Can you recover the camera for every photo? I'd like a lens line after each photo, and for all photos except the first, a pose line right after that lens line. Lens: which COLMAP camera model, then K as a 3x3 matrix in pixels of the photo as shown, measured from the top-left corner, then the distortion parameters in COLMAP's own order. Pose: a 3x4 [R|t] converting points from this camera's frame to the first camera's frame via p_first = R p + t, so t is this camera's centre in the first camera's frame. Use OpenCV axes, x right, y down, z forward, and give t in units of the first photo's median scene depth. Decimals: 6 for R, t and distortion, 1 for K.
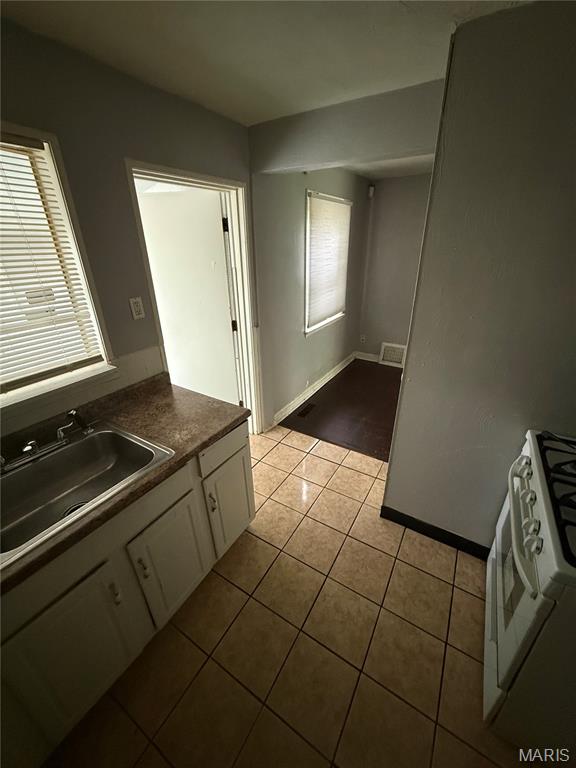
lens RADIAL K [[309.9, 0, 288.0], [0, 309.9, 384.0], [0, 0, 1]] dist [-0.000920, 0.000104]
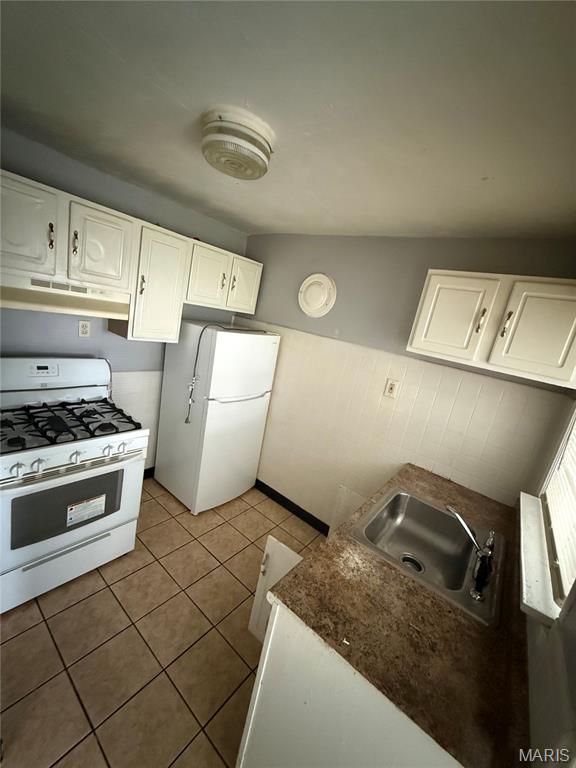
lens RADIAL K [[309.9, 0, 288.0], [0, 309.9, 384.0], [0, 0, 1]] dist [-0.000920, 0.000104]
pose [[-0.976509, -0.201047, 0.077526, -0.130433], [-0.114972, 0.790438, 0.601655, -0.620655], [-0.182241, 0.578608, -0.794985, 1.290554]]
